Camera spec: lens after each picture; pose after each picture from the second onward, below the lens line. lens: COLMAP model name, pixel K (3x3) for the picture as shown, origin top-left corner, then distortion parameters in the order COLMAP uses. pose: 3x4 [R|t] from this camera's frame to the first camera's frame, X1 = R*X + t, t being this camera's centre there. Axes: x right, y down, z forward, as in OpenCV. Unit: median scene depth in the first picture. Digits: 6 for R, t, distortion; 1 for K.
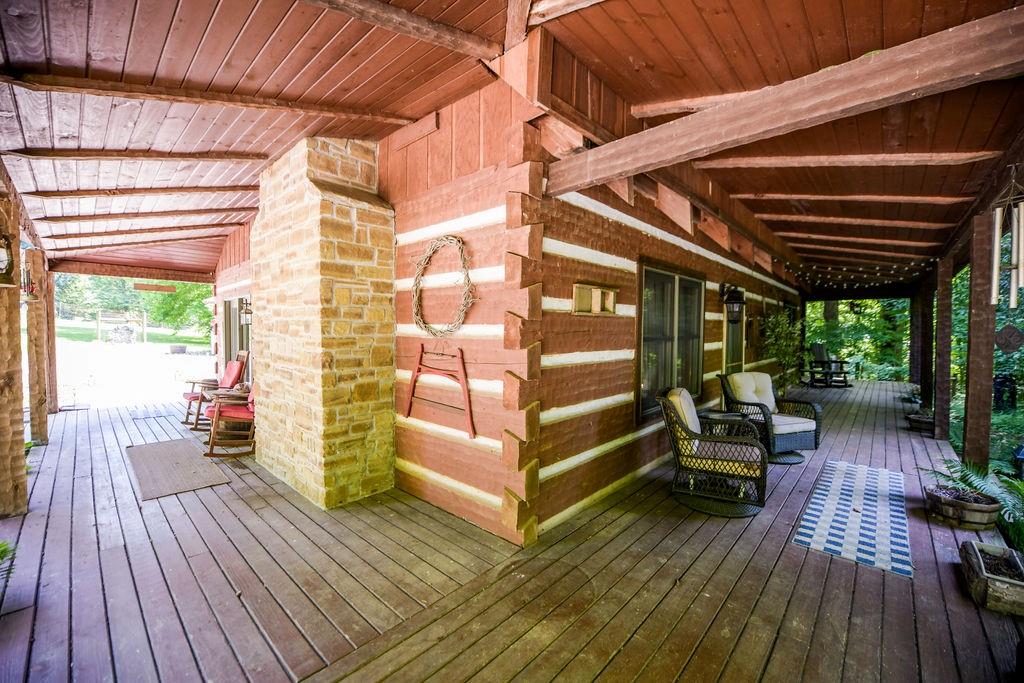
lens RADIAL K [[409.3, 0, 510.6], [0, 409.3, 341.9], [0, 0, 1]] dist [-0.019263, -0.001124]
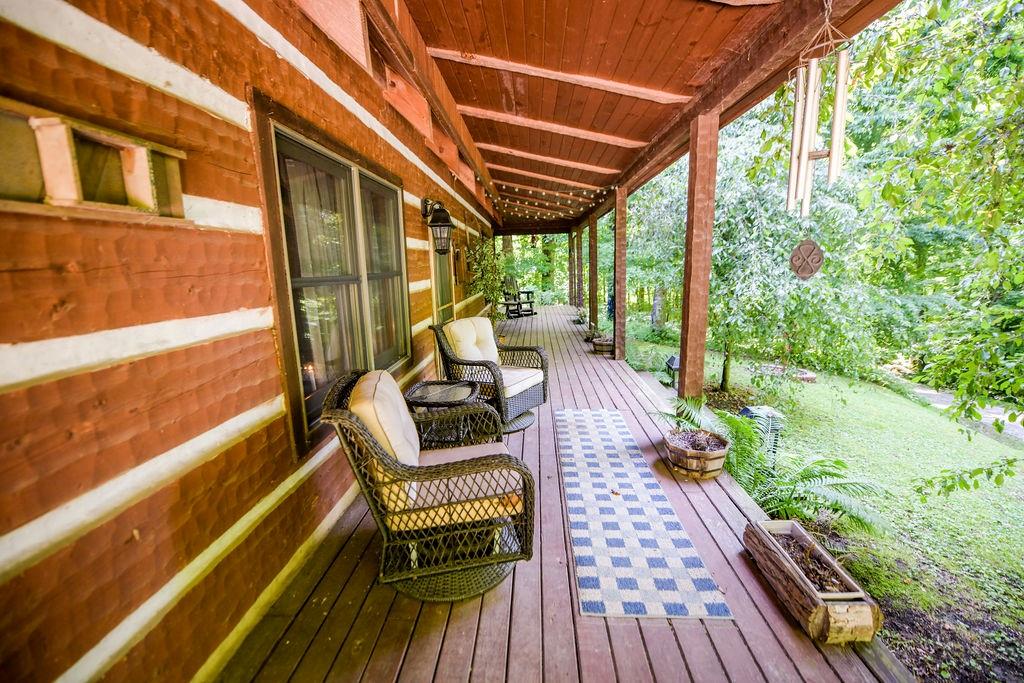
lens RADIAL K [[409.3, 0, 511.6], [0, 409.3, 341.0], [0, 0, 1]] dist [-0.019263, -0.001124]
pose [[0.768649, -0.142007, 0.623709, 0.221286], [0.050390, 0.985459, 0.162272, -0.004334], [-0.637683, -0.093302, 0.764627, 0.474064]]
